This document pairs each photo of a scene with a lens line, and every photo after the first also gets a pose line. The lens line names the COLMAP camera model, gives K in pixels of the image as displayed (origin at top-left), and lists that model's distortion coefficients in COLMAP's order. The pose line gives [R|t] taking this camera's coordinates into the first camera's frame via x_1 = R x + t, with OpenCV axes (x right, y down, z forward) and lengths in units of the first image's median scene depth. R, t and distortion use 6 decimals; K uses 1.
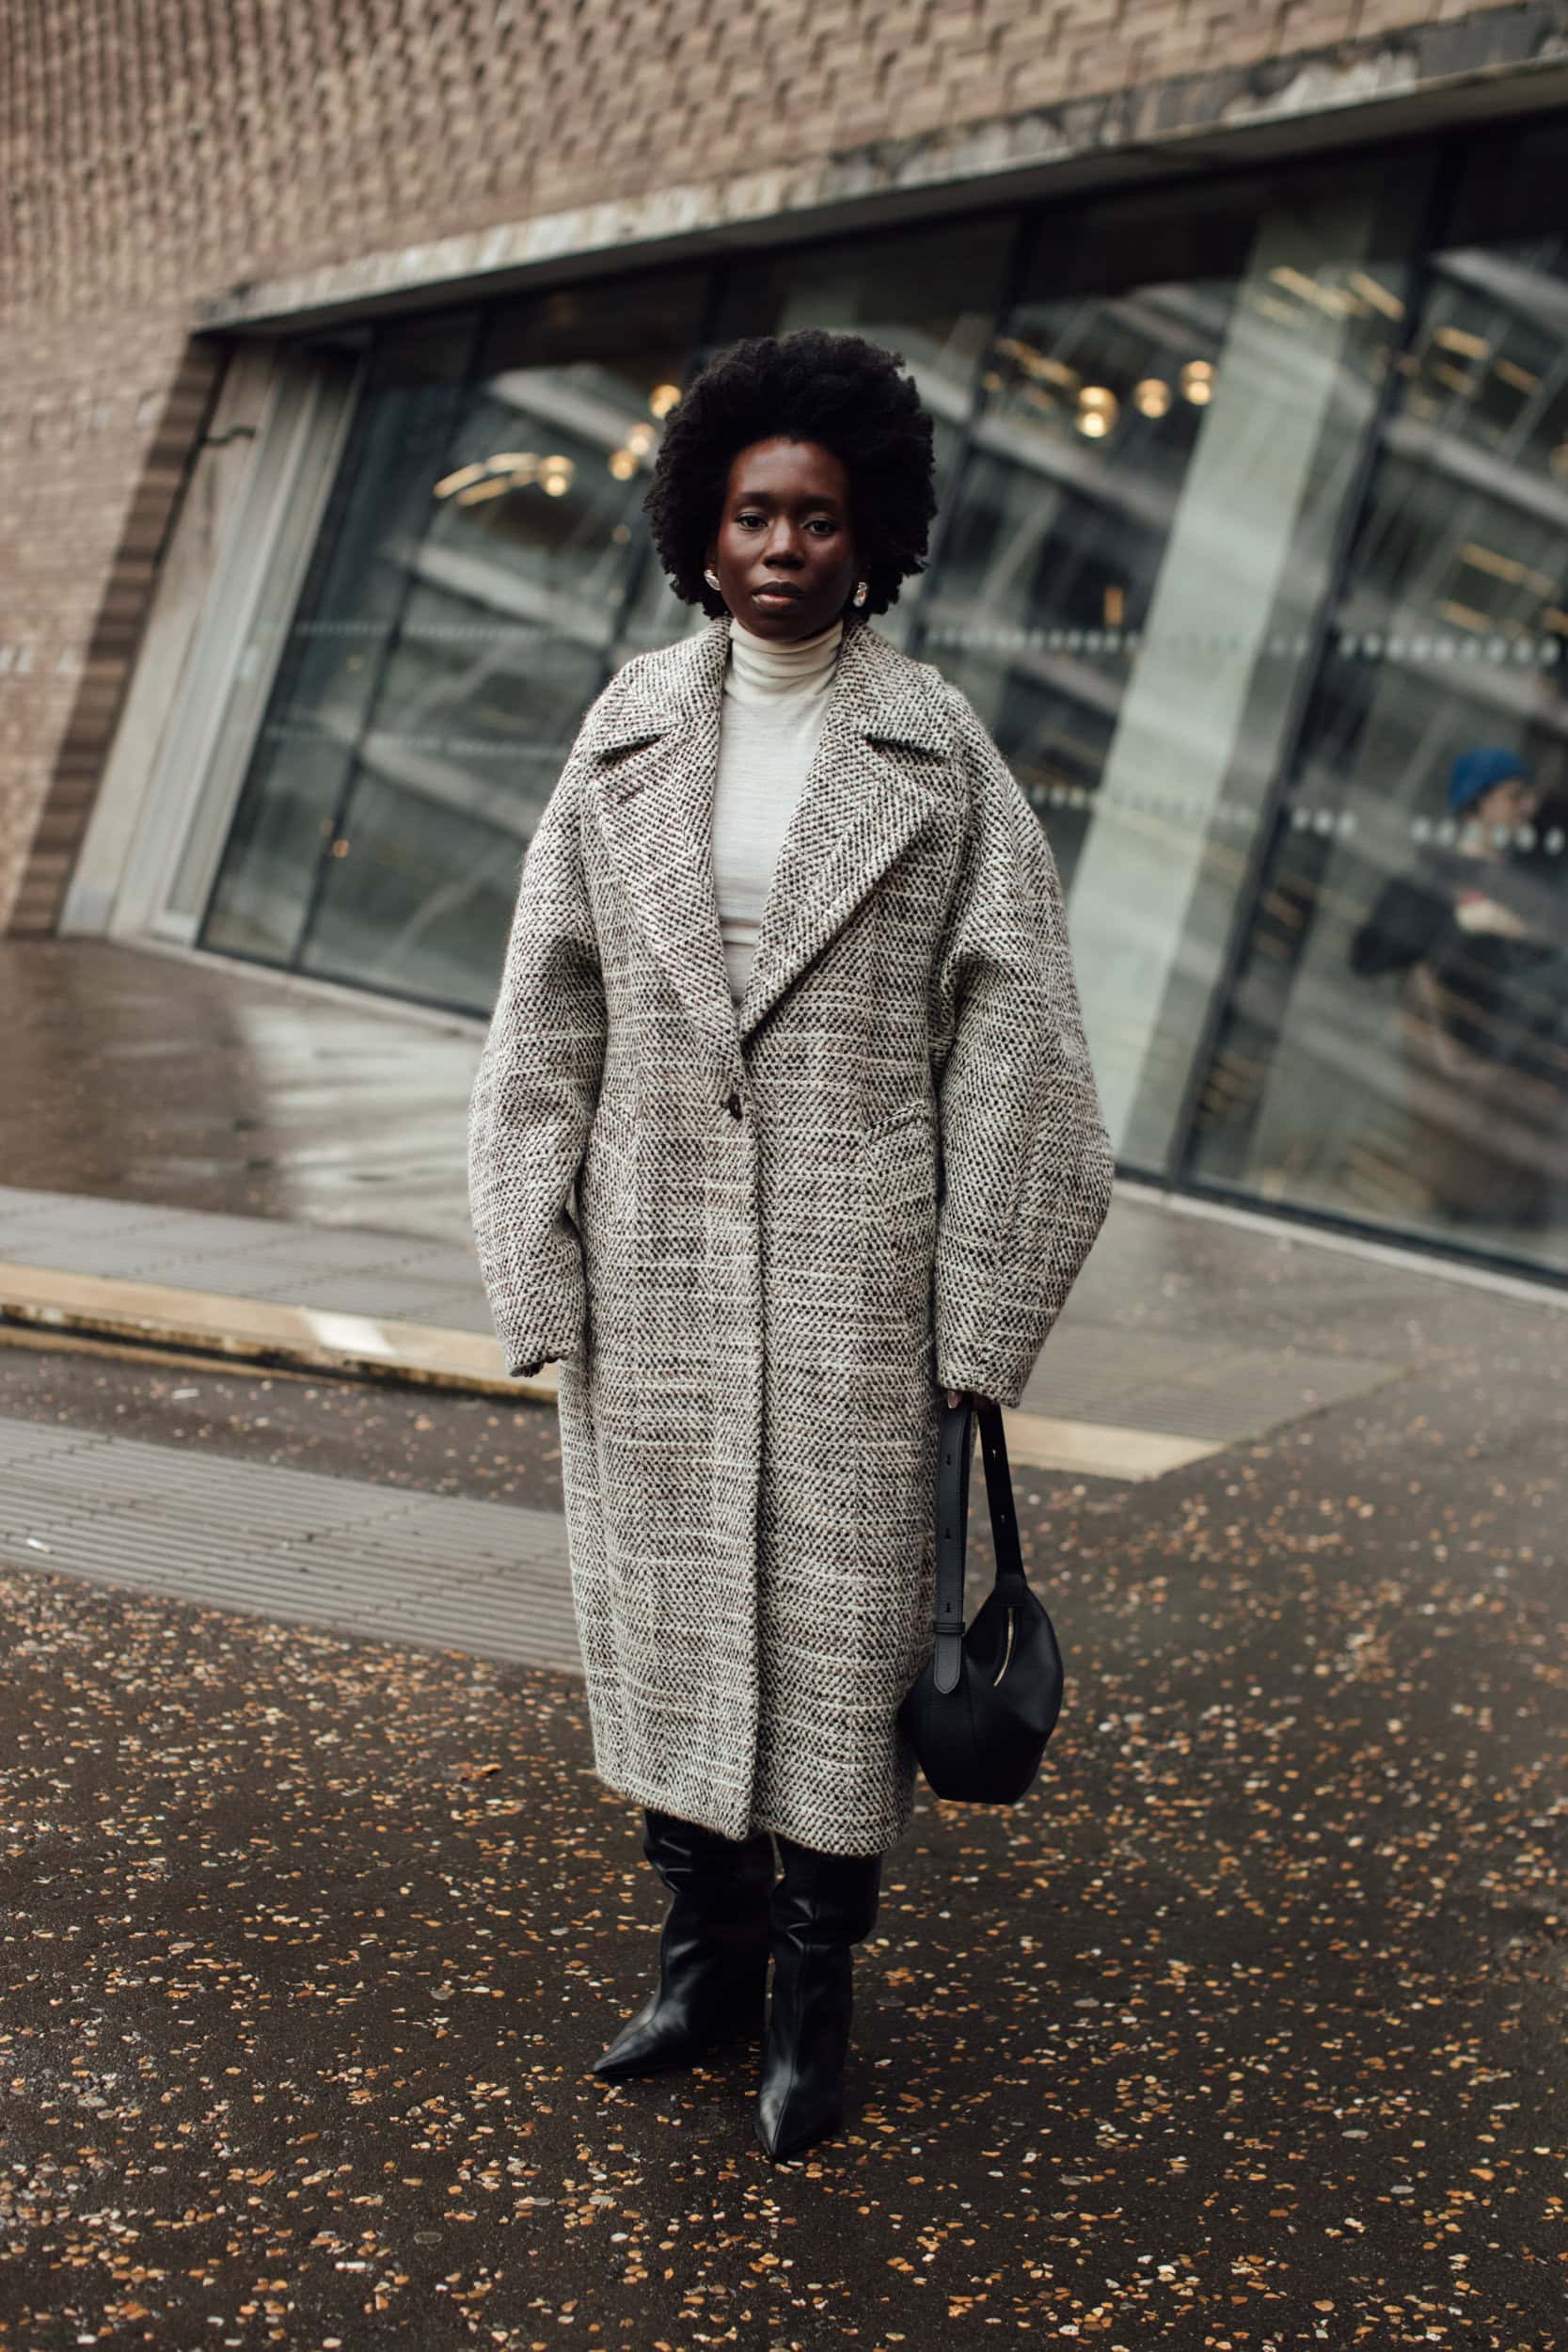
lens RADIAL K [[3657.0, 0, 774.6], [0, 3657.0, 899.9], [0, 0, 1]] dist [-0.125665, 0.122860]
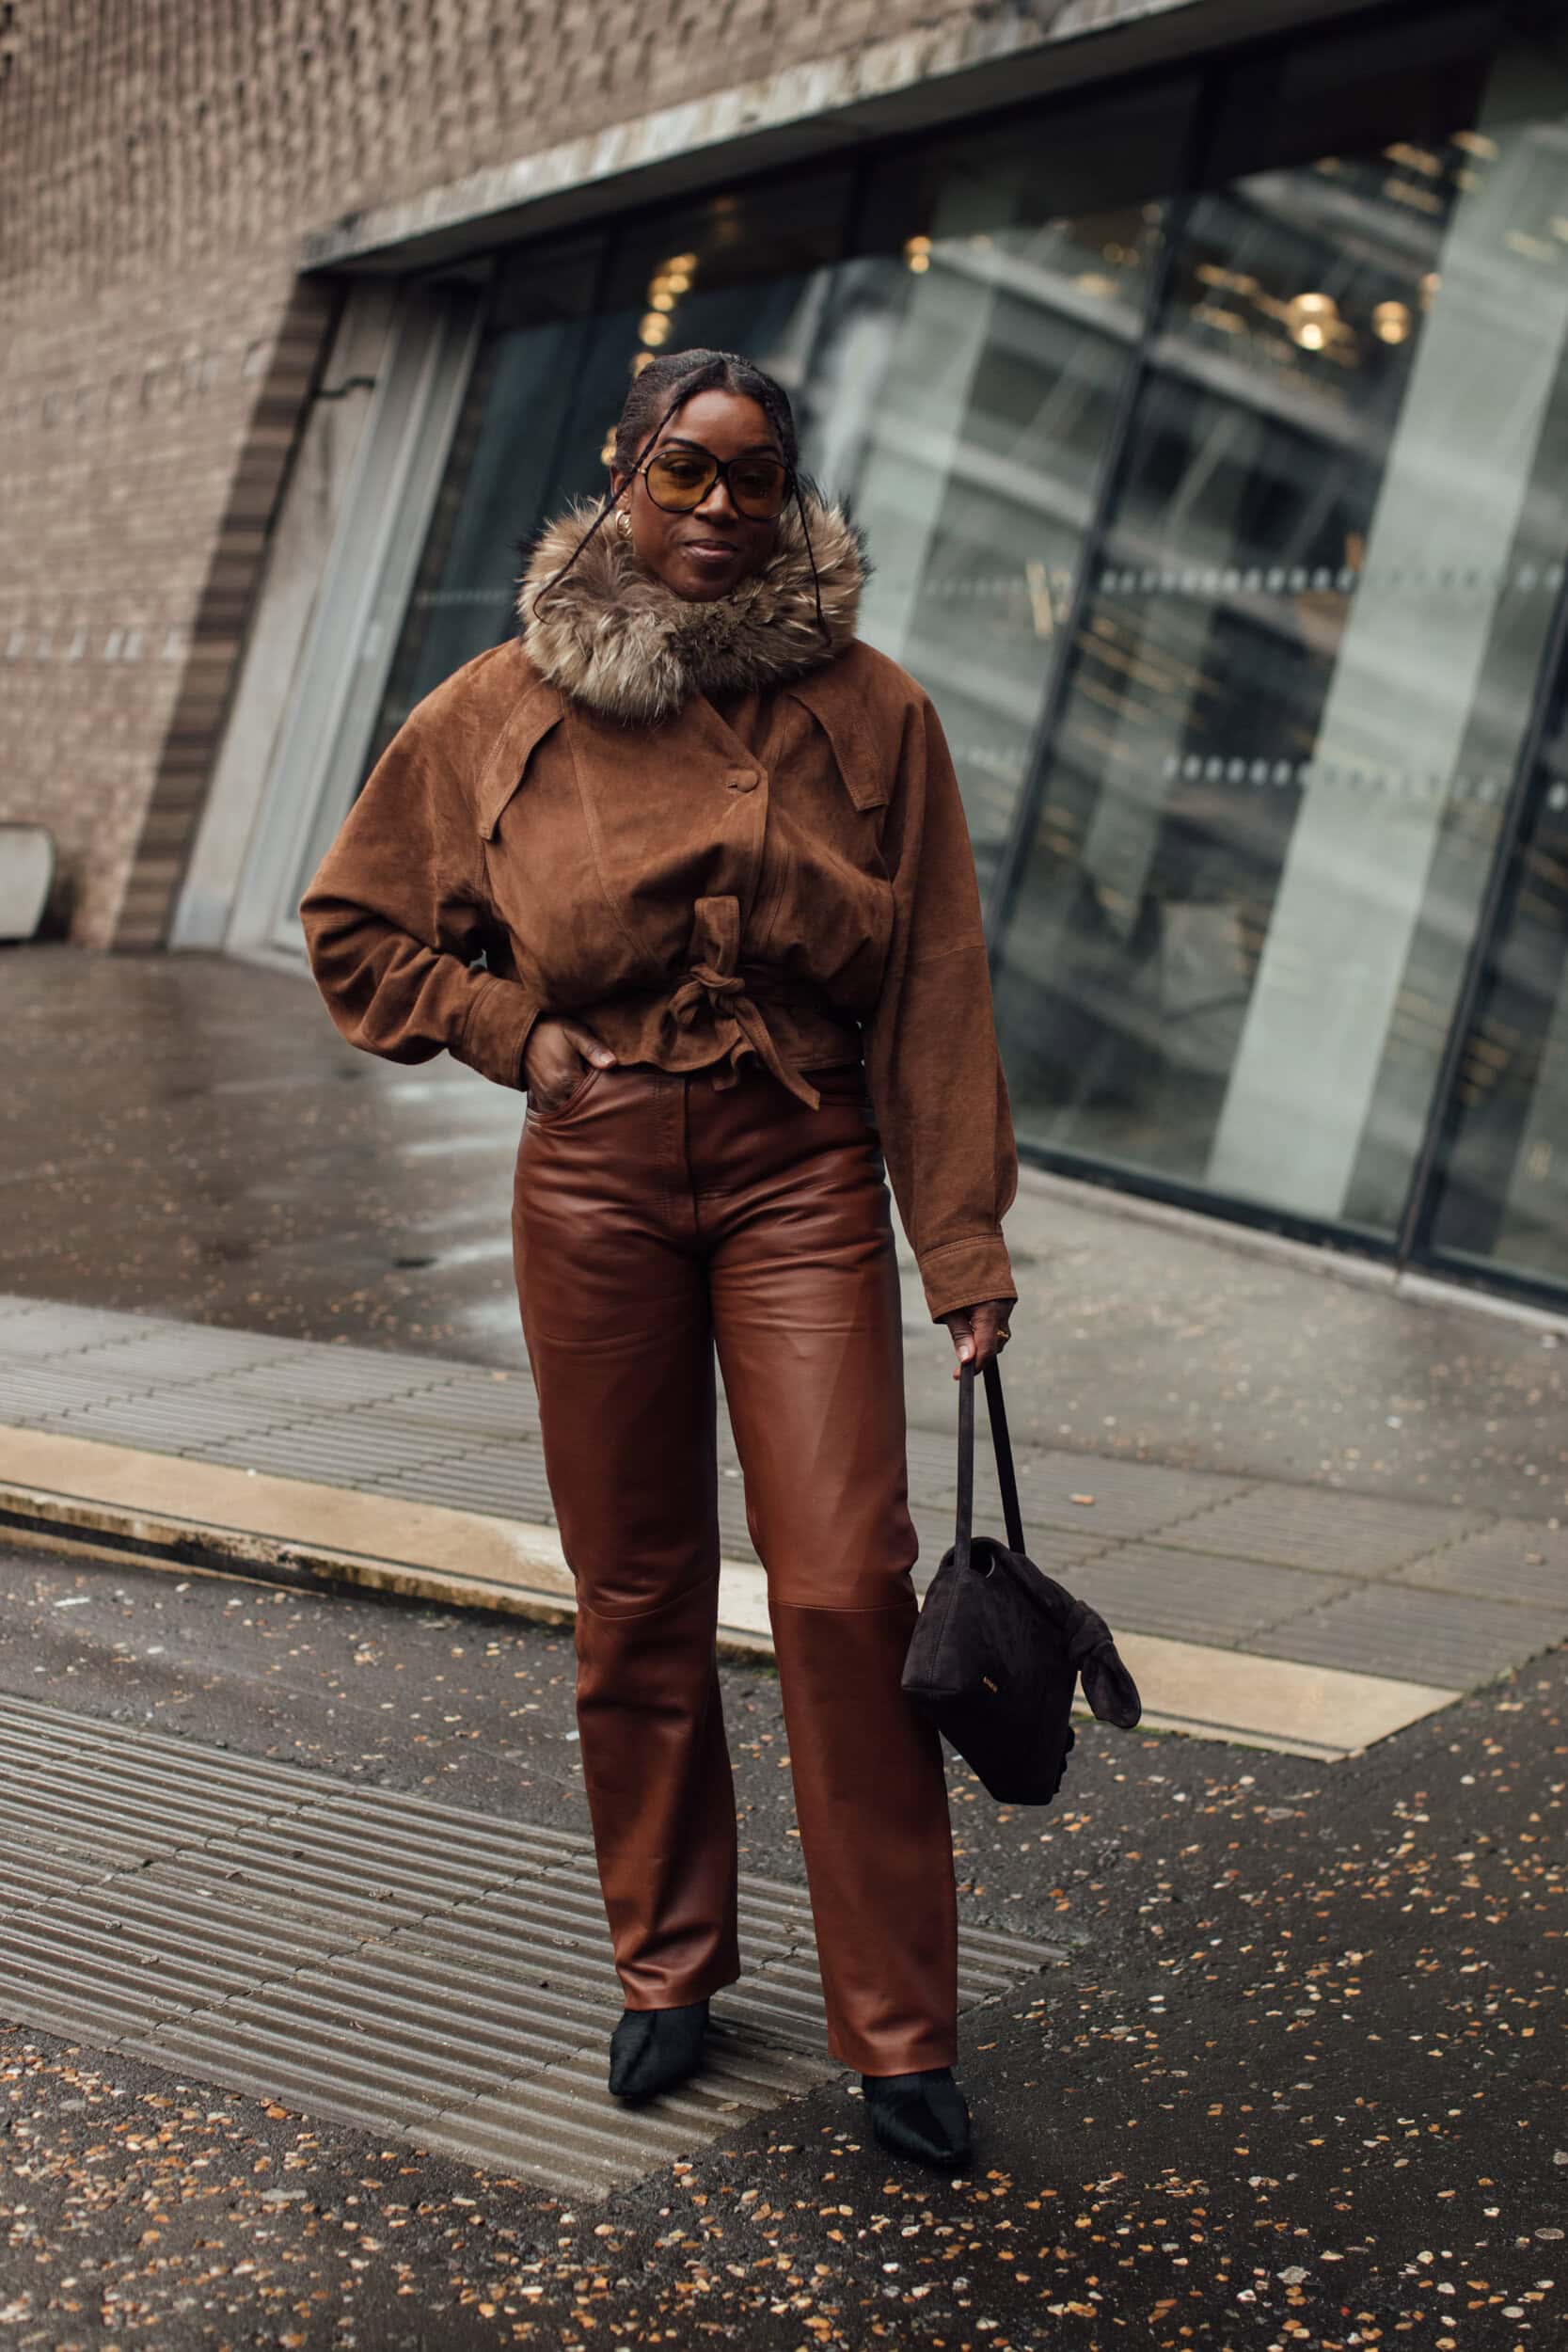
lens RADIAL K [[3674.7, 0, 783.8], [0, 3674.7, 944.4], [0, 0, 1]] dist [-0.114894, -0.011559]
pose [[0.997332, -0.022851, -0.069326, 0.017560], [0.024184, 0.999537, 0.018459, -0.004699], [0.068872, -0.020086, 0.997423, 0.111820]]
